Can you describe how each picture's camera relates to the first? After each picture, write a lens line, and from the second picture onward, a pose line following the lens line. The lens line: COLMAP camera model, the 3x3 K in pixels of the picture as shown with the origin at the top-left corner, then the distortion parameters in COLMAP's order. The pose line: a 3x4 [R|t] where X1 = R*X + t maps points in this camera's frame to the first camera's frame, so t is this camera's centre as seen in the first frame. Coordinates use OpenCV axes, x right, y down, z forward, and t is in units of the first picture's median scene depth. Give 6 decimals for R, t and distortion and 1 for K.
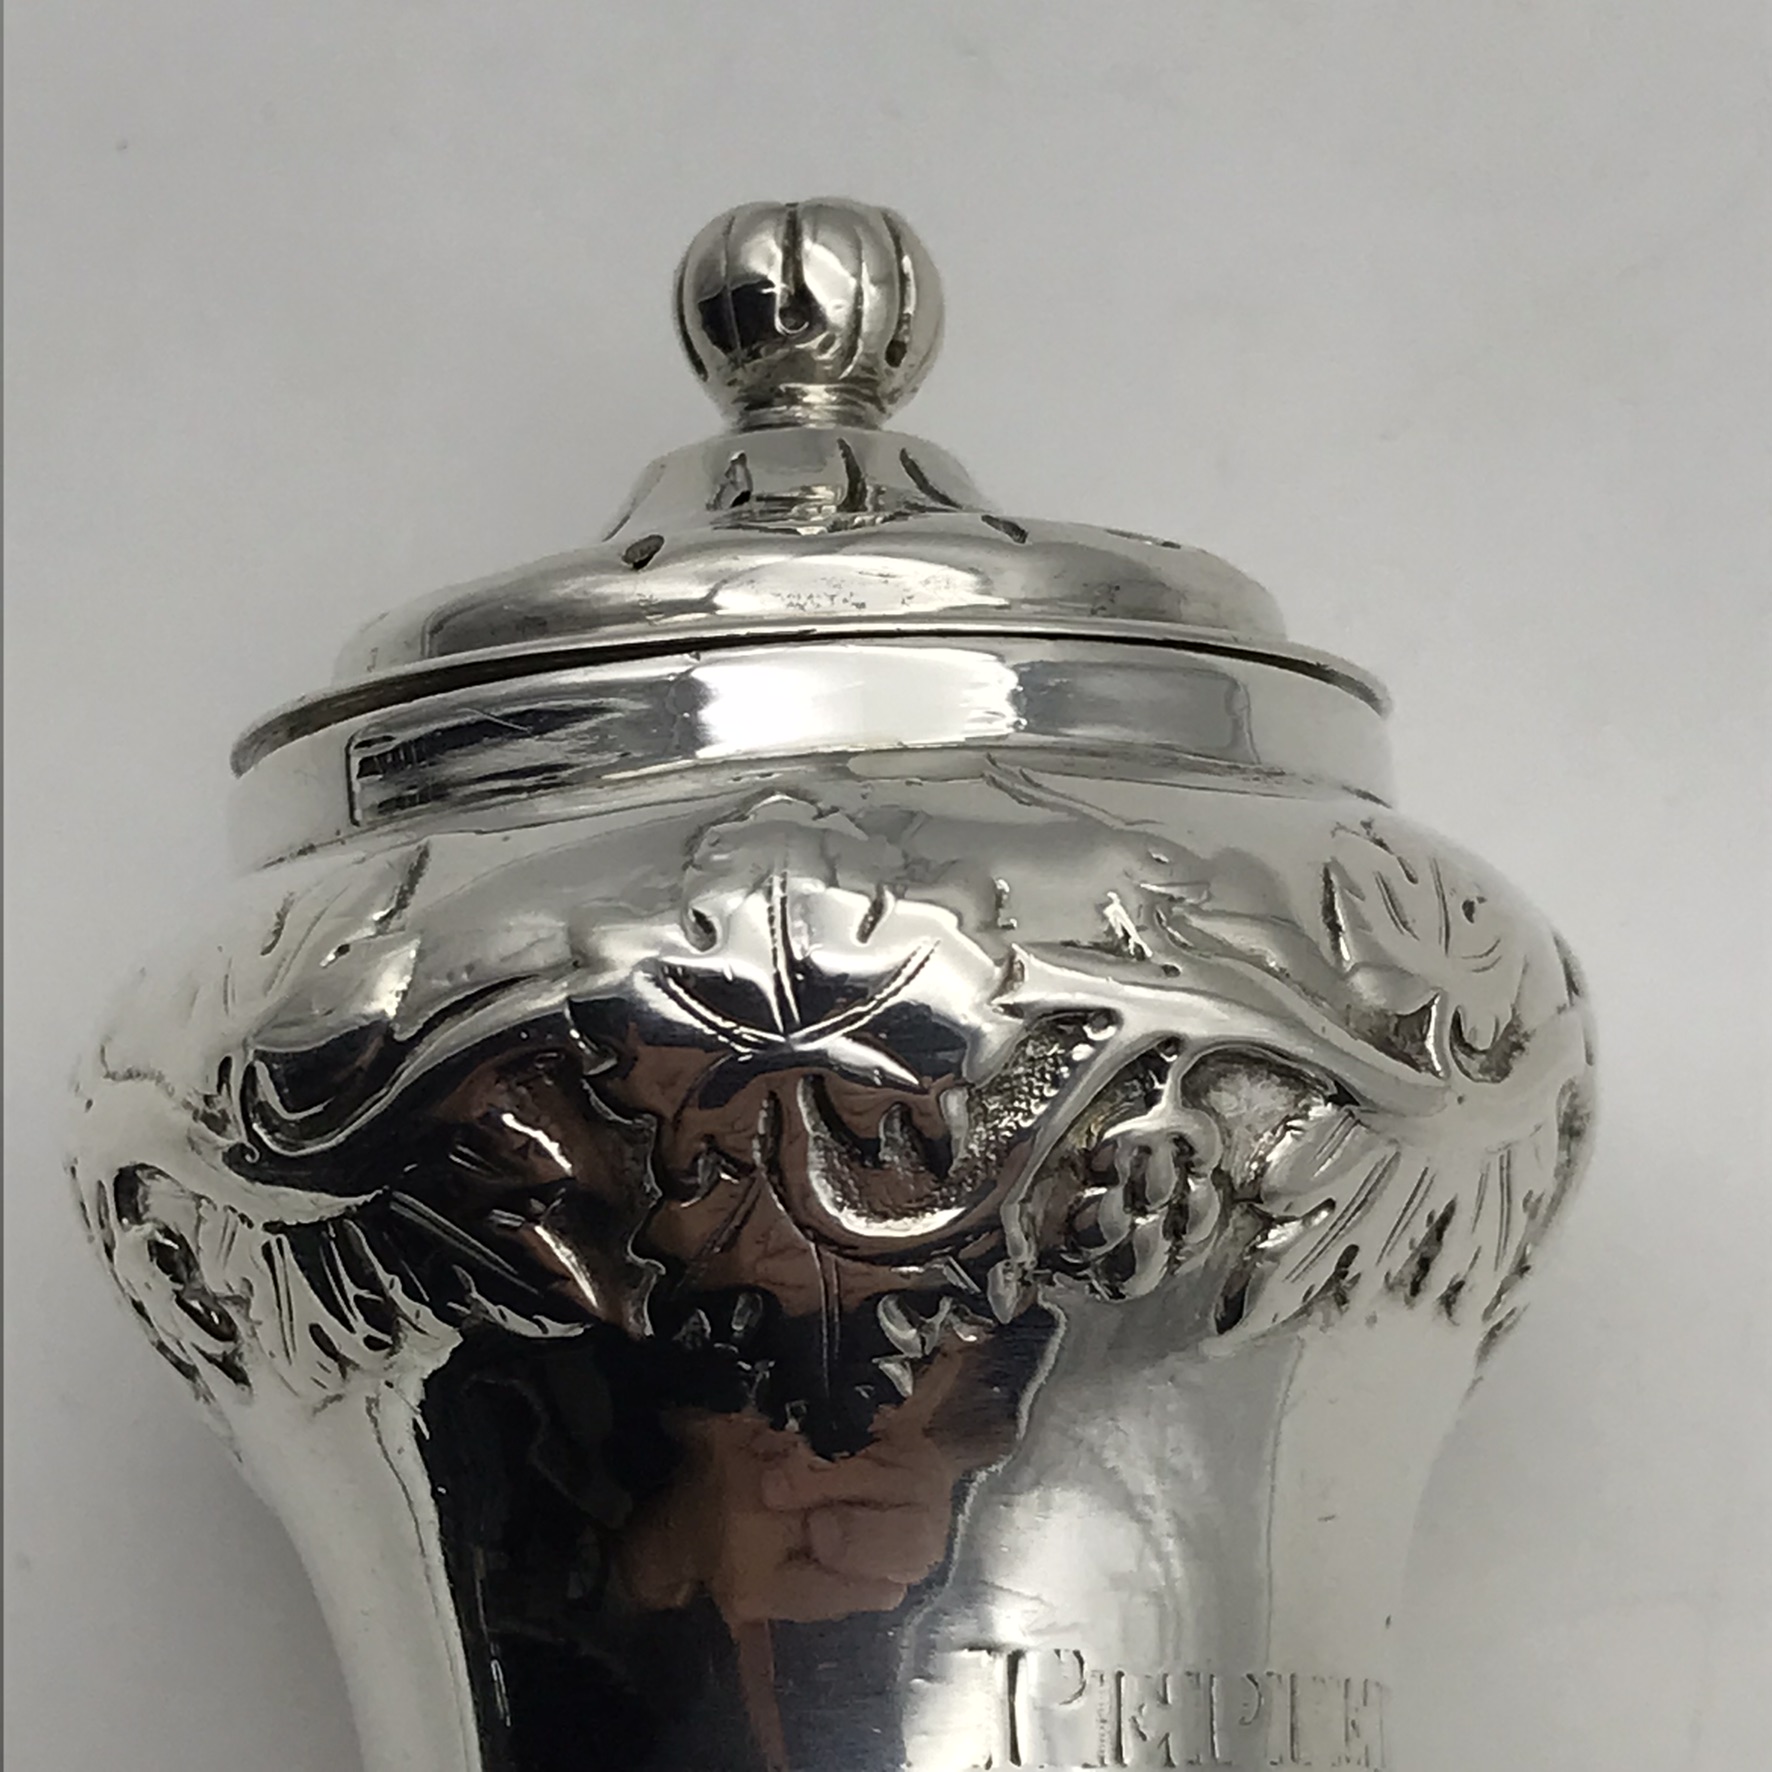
lens RADIAL K [[4783.9, 0, 886.0], [0, 4783.9, 886.0], [0, 0, 1]] dist [0.192288, -0.594114]
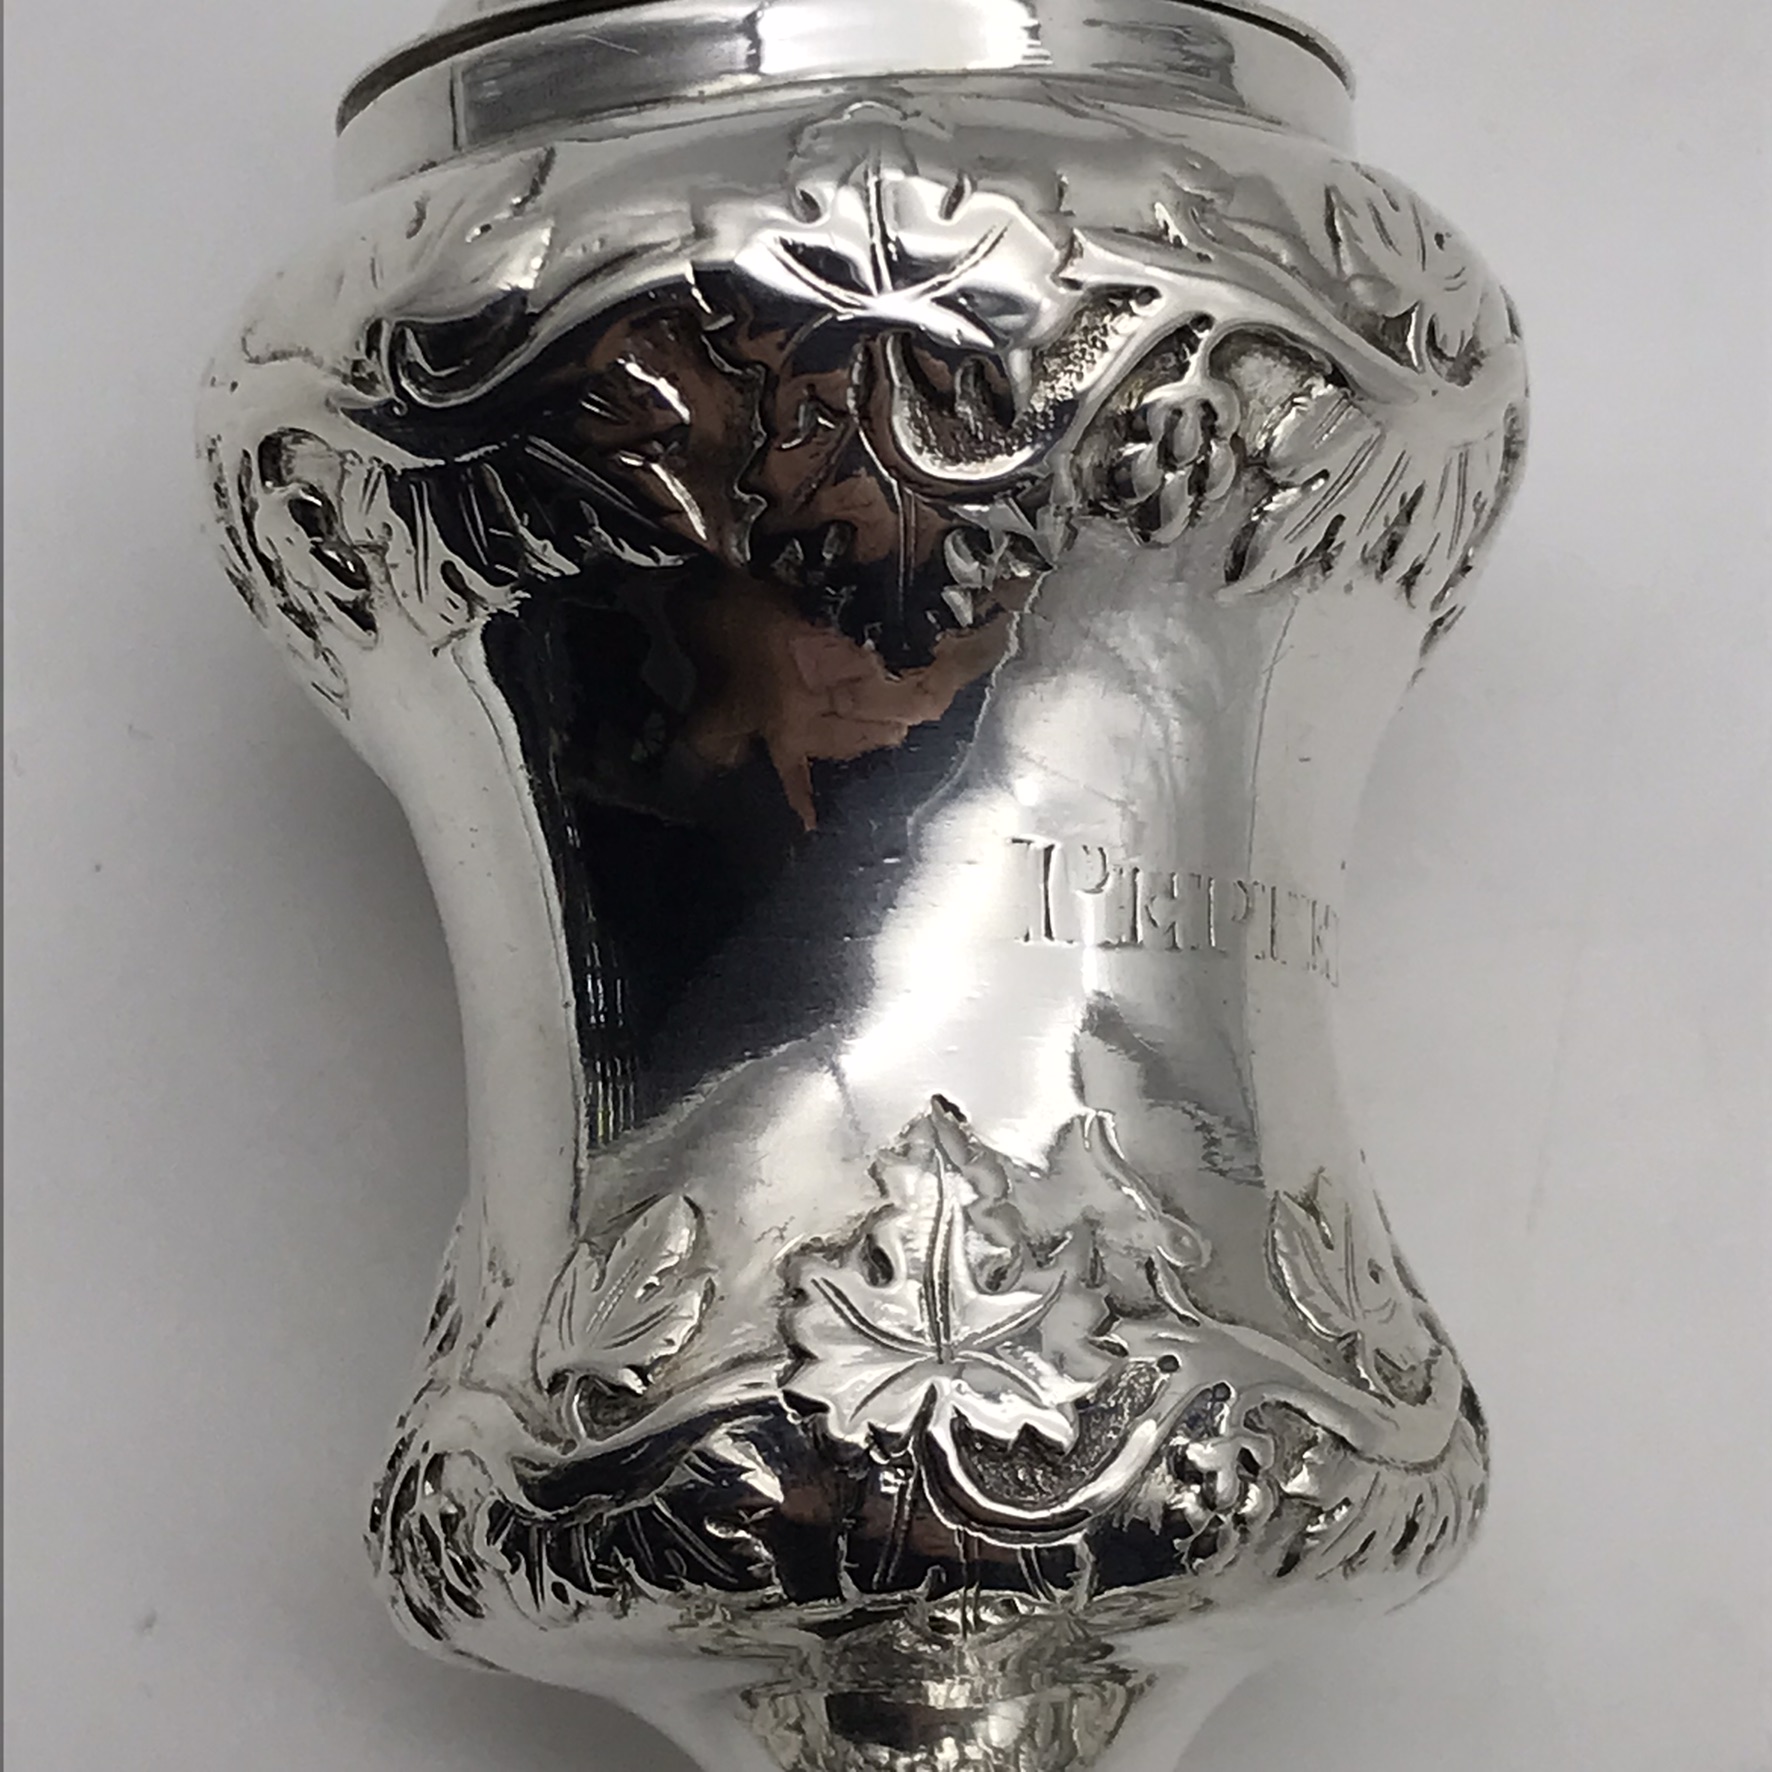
lens RADIAL K [[4783.9, 0, 886.0], [0, 4783.9, 886.0], [0, 0, 1]] dist [0.192288, -0.594114]
pose [[0.997182, 0.019711, 0.072379, -0.097622], [-0.022391, 0.999086, 0.036416, 0.127134], [-0.071595, -0.037934, 0.996712, -0.164914]]
